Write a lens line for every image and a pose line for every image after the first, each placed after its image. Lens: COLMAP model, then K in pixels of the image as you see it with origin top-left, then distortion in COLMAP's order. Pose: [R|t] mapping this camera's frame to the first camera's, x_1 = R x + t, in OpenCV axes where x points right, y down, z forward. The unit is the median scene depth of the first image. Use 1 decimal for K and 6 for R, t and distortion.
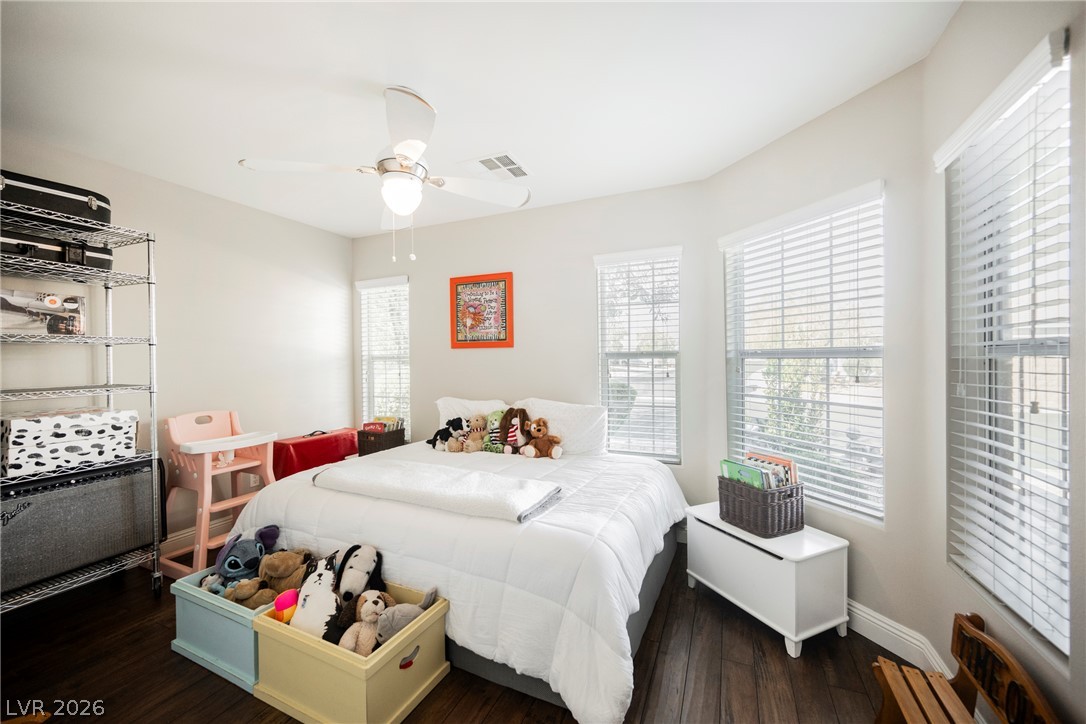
lens RADIAL K [[421.9, 0, 543.0], [0, 421.9, 362.0], [0, 0, 1]] dist [-0.001458, -0.000275]
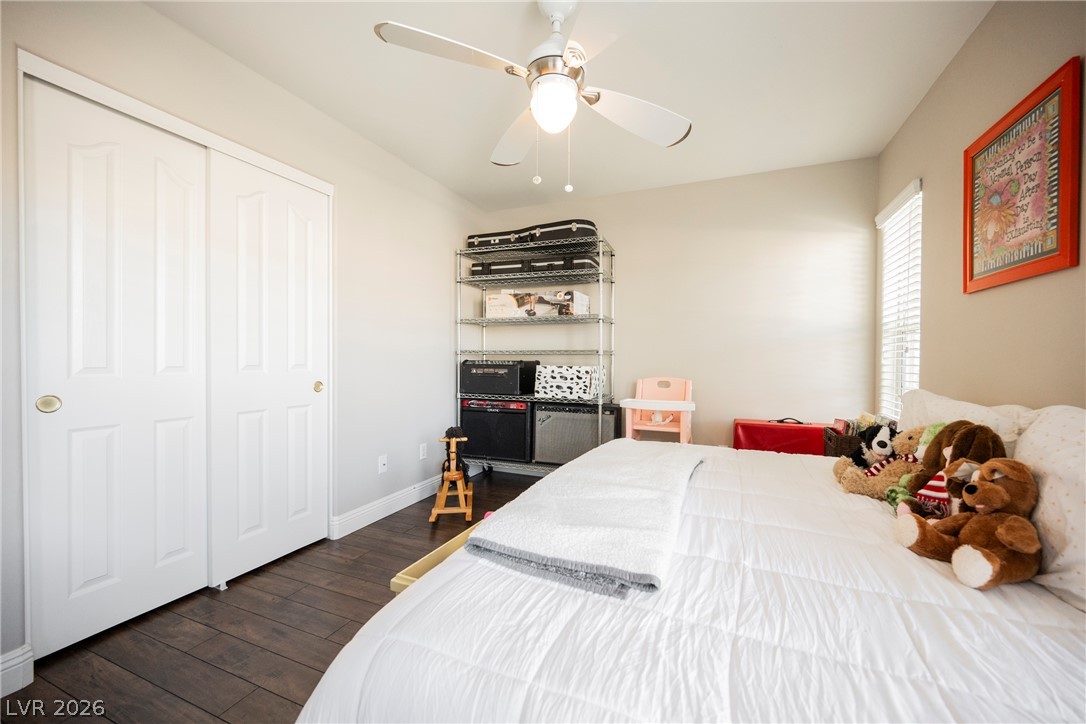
lens RADIAL K [[421.9, 0, 543.0], [0, 421.9, 362.0], [0, 0, 1]] dist [-0.001458, -0.000275]
pose [[0.020200, 0.025322, -0.999475, 0.462032], [-0.011380, 0.999620, 0.025096, 0.070926], [0.999731, 0.010867, 0.020480, 0.889829]]
